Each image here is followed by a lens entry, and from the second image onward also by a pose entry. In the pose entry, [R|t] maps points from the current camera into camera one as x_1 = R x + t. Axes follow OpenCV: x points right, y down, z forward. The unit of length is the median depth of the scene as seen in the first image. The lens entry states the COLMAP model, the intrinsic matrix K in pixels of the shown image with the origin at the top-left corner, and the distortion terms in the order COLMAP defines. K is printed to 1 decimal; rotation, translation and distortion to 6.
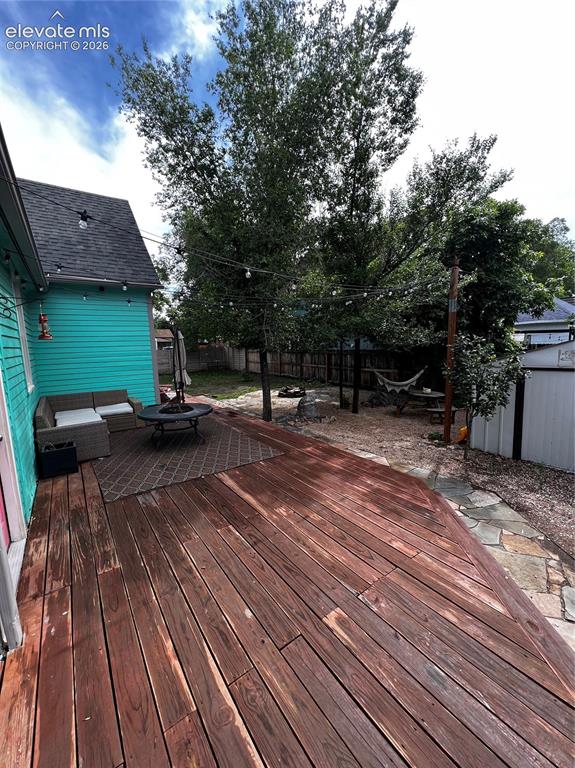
lens RADIAL K [[307.7, 0, 287.5], [0, 307.7, 384.0], [0, 0, 1]] dist [-0.000244, -0.000031]
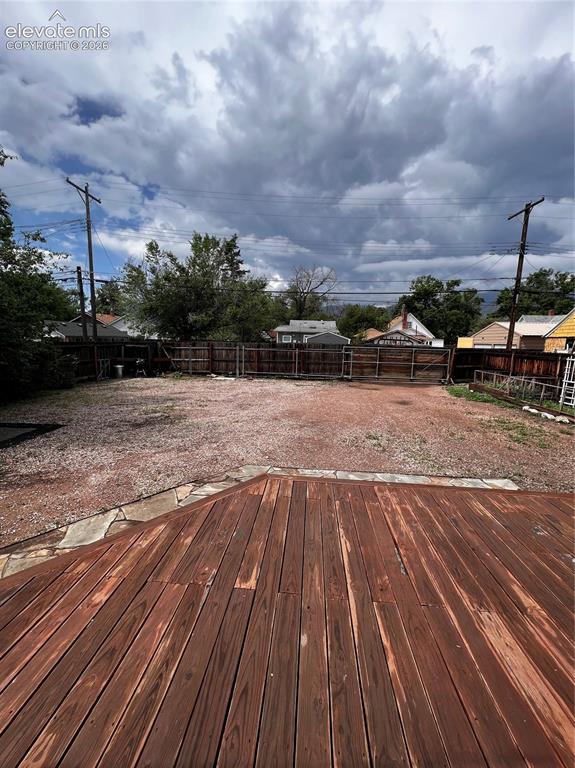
lens RADIAL K [[307.7, 0, 287.5], [0, 307.7, 384.0], [0, 0, 1]] dist [-0.000244, -0.000031]
pose [[-0.763472, -0.087197, 0.639928, -0.608566], [0.075463, 0.972013, 0.222478, -0.182468], [-0.641417, 0.218147, -0.735524, 1.554394]]
